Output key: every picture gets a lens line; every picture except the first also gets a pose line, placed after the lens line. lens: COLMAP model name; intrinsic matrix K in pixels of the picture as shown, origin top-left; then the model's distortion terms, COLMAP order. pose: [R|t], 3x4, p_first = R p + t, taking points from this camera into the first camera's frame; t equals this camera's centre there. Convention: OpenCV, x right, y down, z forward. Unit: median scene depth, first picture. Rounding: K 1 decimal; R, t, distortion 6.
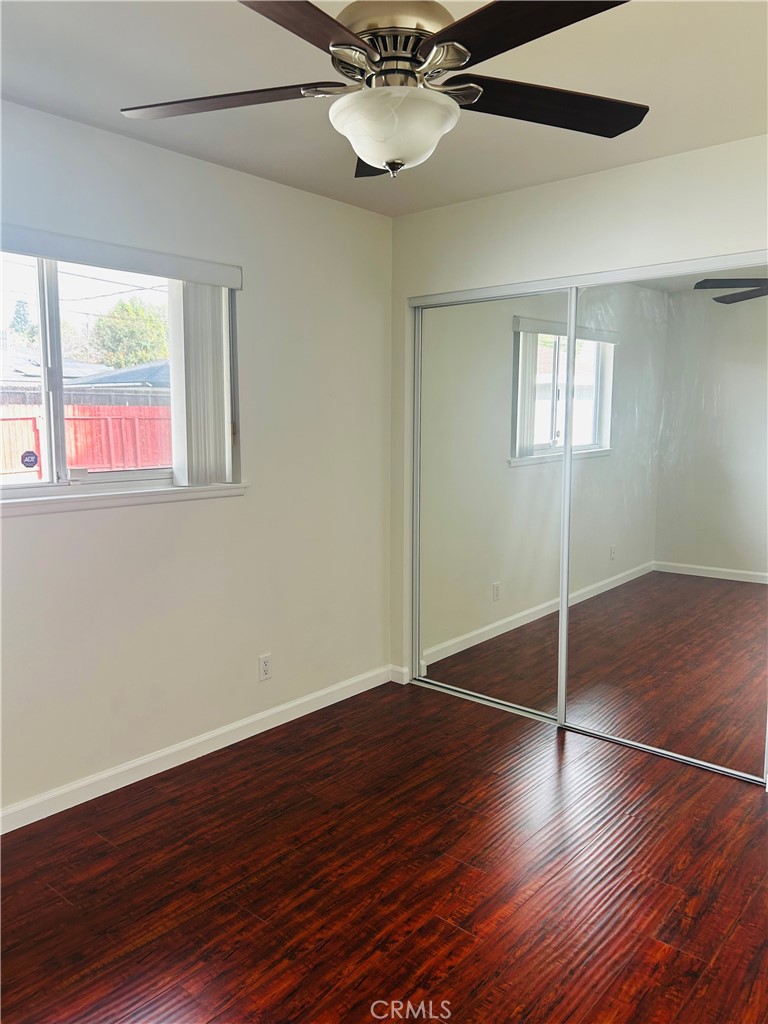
lens RADIAL K [[775.4, 0, 378.5], [0, 775.4, 509.8], [0, 0, 1]] dist [0.031902, -0.033296]
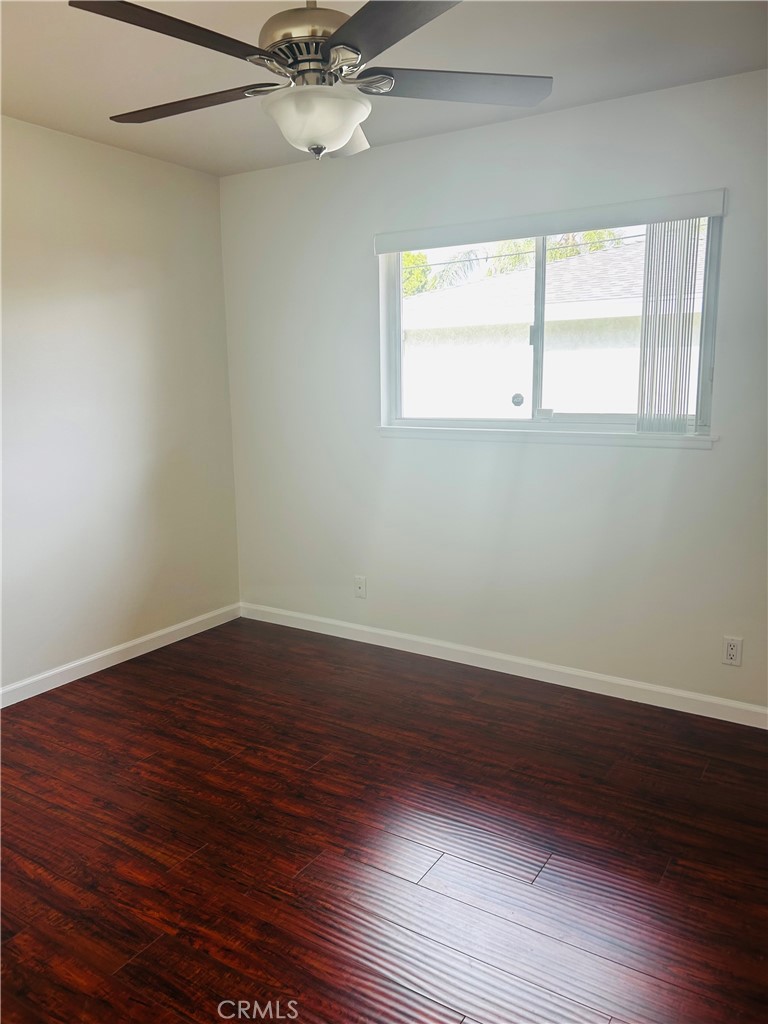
lens RADIAL K [[775.4, 0, 380.4], [0, 775.4, 512.2], [0, 0, 1]] dist [0.031902, -0.033296]
pose [[0.140989, 0.173144, -0.974753, 0.776049], [-0.102945, 0.981814, 0.159509, -0.061719], [0.984644, 0.077857, 0.156249, 0.567878]]
